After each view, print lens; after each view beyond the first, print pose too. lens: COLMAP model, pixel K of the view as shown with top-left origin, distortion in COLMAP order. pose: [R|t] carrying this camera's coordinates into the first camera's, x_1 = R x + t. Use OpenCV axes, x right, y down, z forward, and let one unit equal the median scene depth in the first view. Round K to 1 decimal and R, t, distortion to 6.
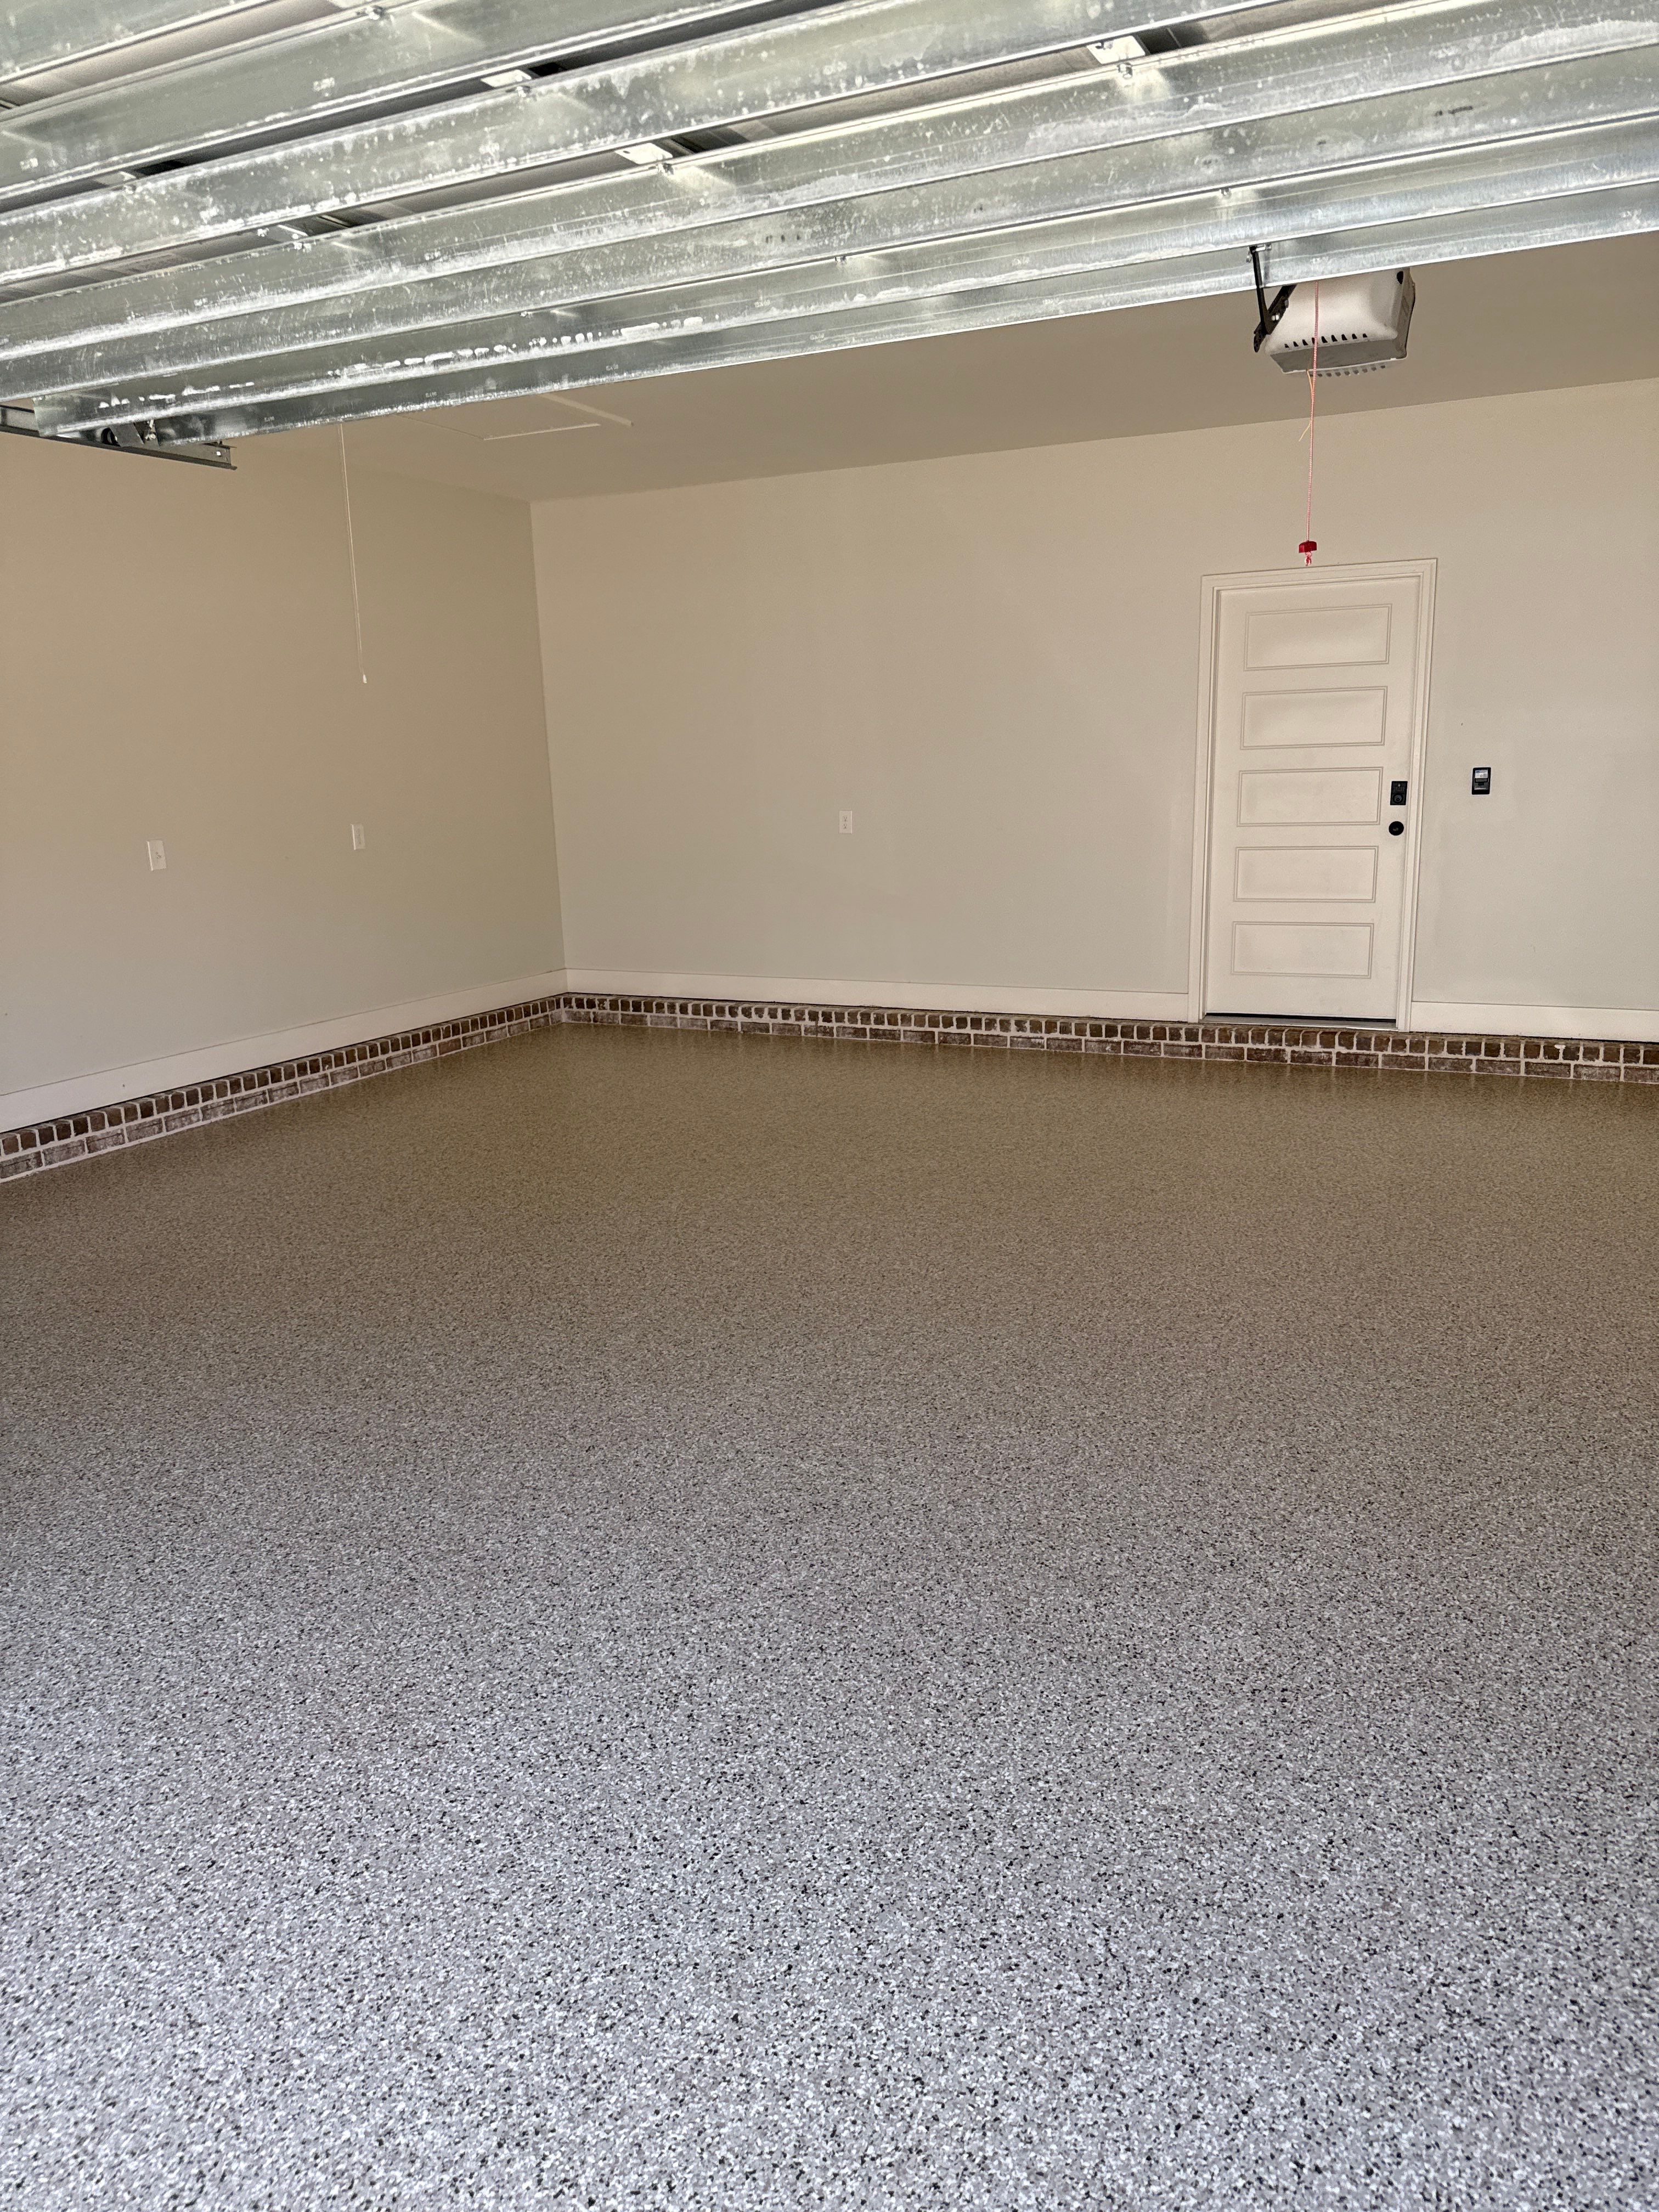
lens RADIAL K [[1546.8, 0, 840.9], [0, 1546.8, 1110.2], [0, 0, 1]] dist [0.090588, -0.143642]
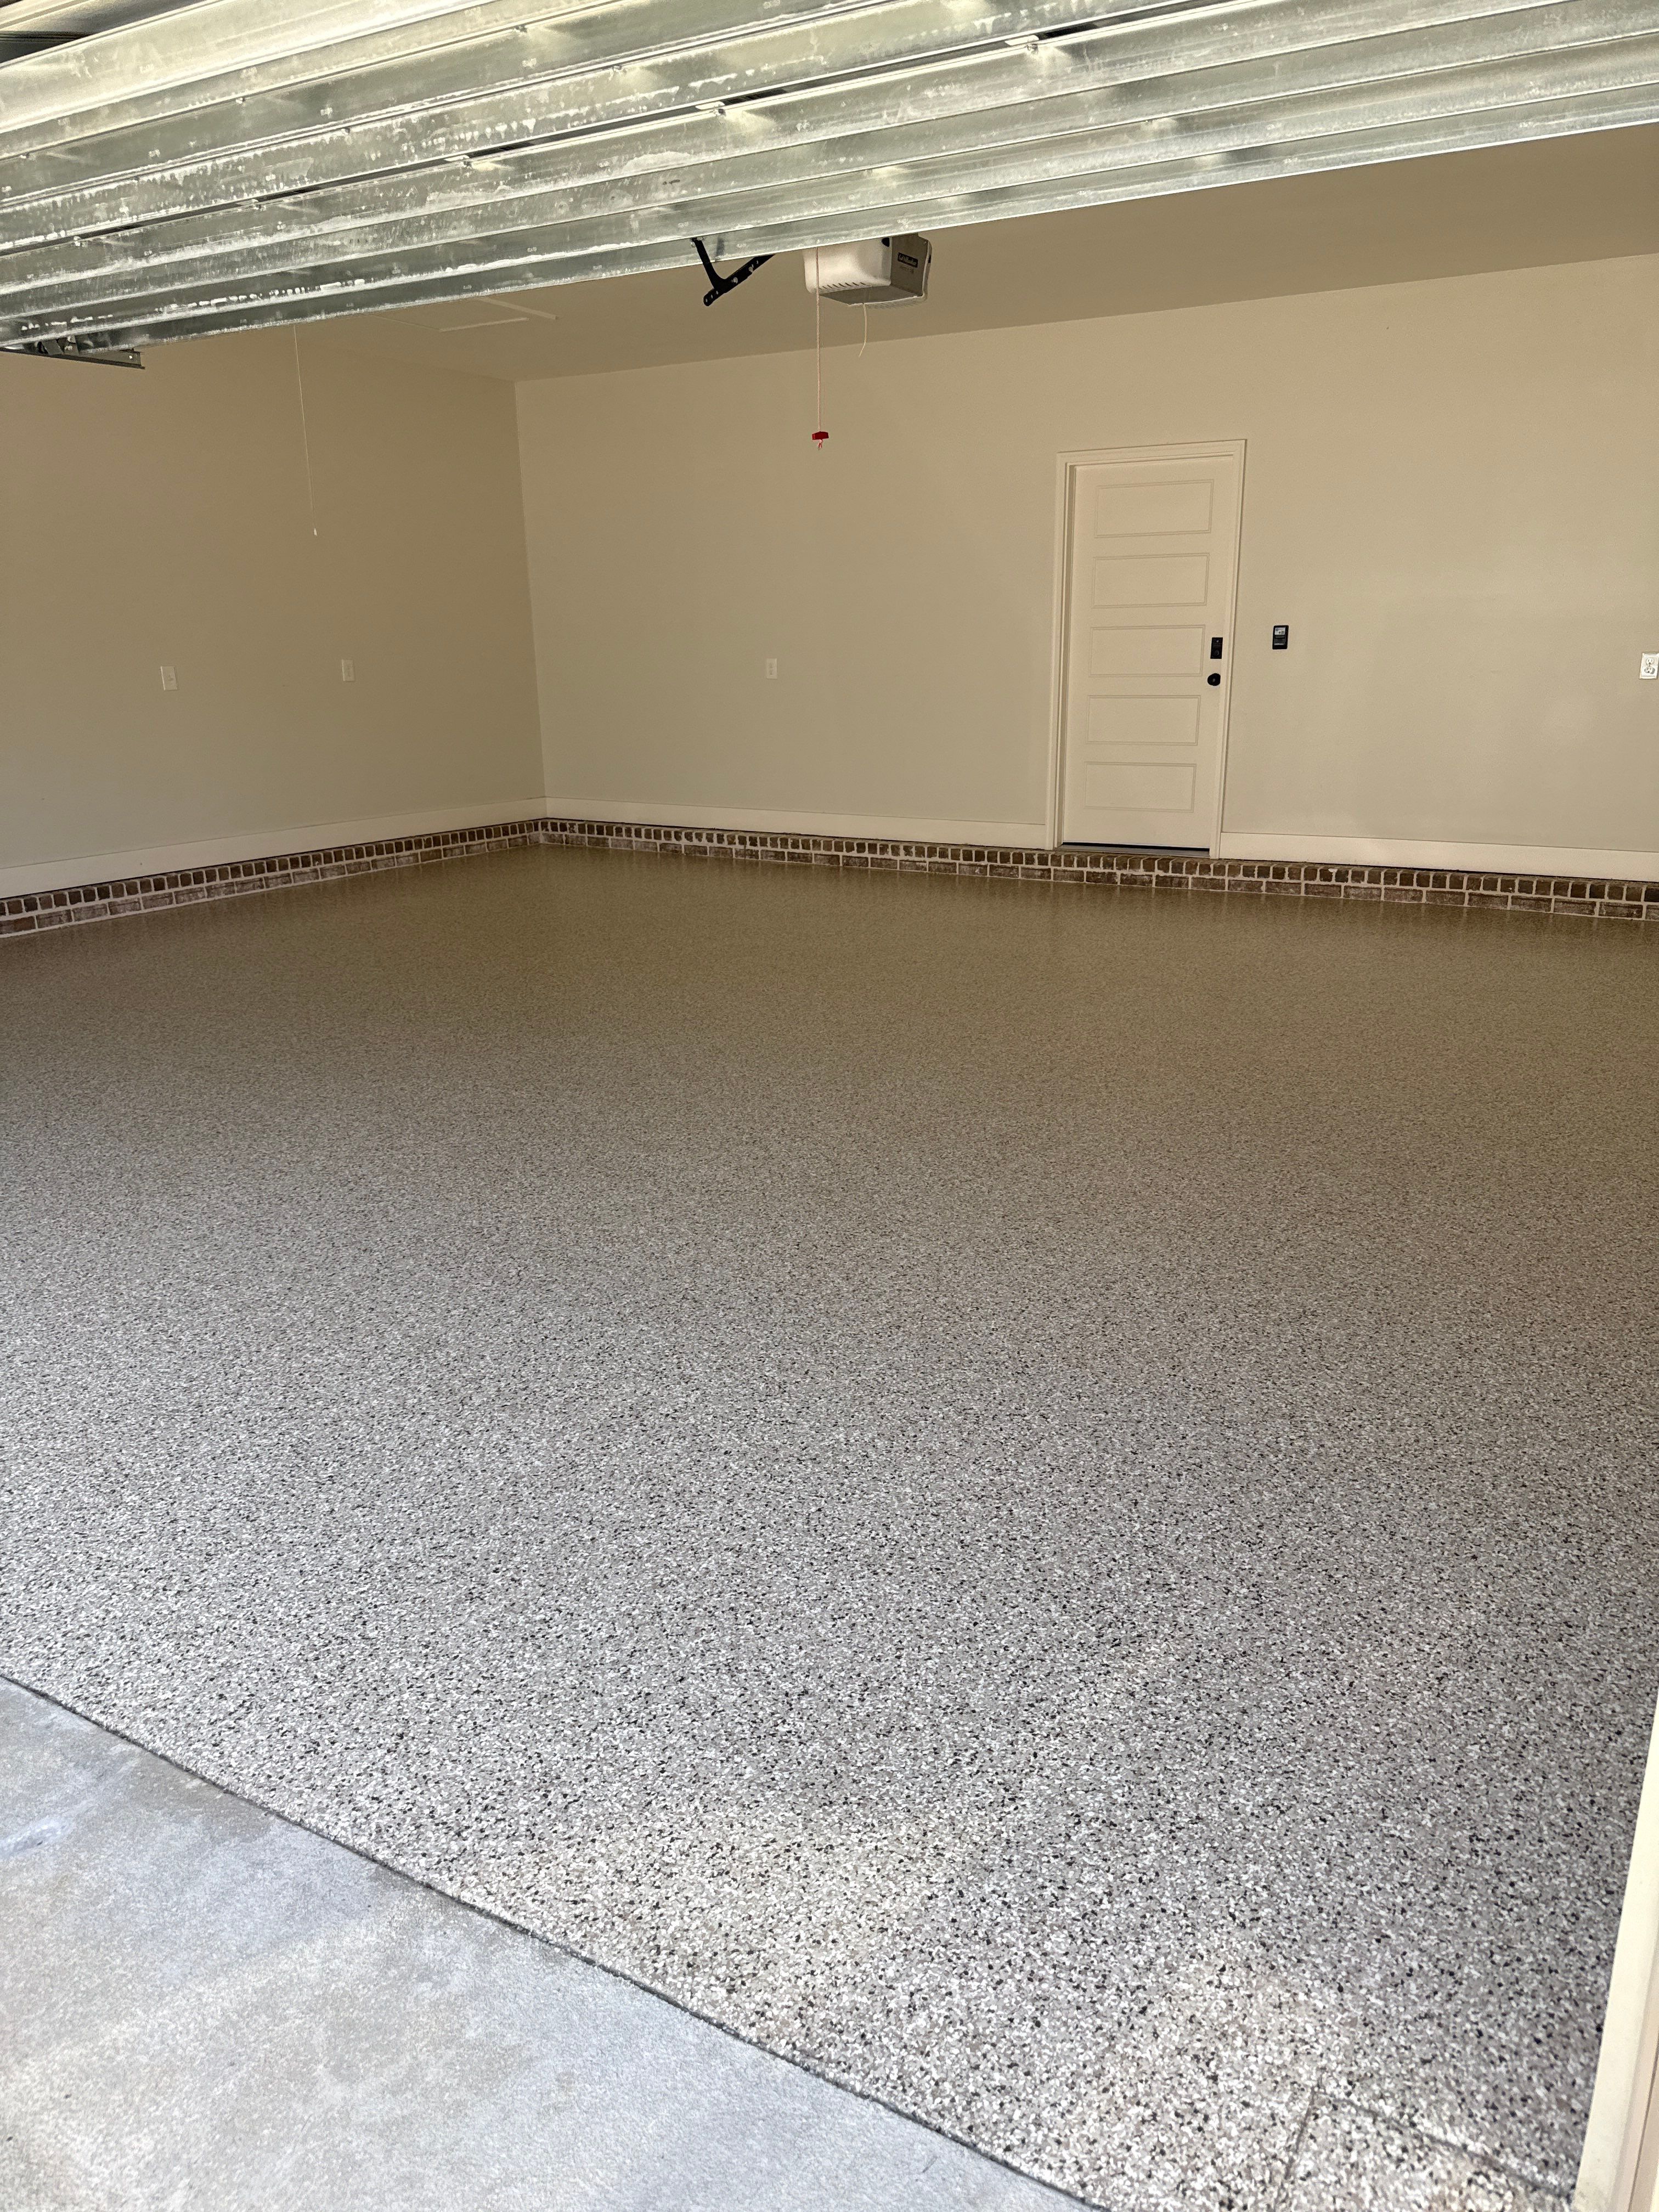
lens RADIAL K [[1868.7, 0, 1068.8], [0, 1868.7, 1185.6], [0, 0, 1]] dist [0.154977, -0.142426]
pose [[0.993587, 0.037427, -0.106694, 0.416280], [-0.032669, 0.998407, 0.046001, 0.134300], [0.108246, -0.042220, 0.993227, -0.421690]]
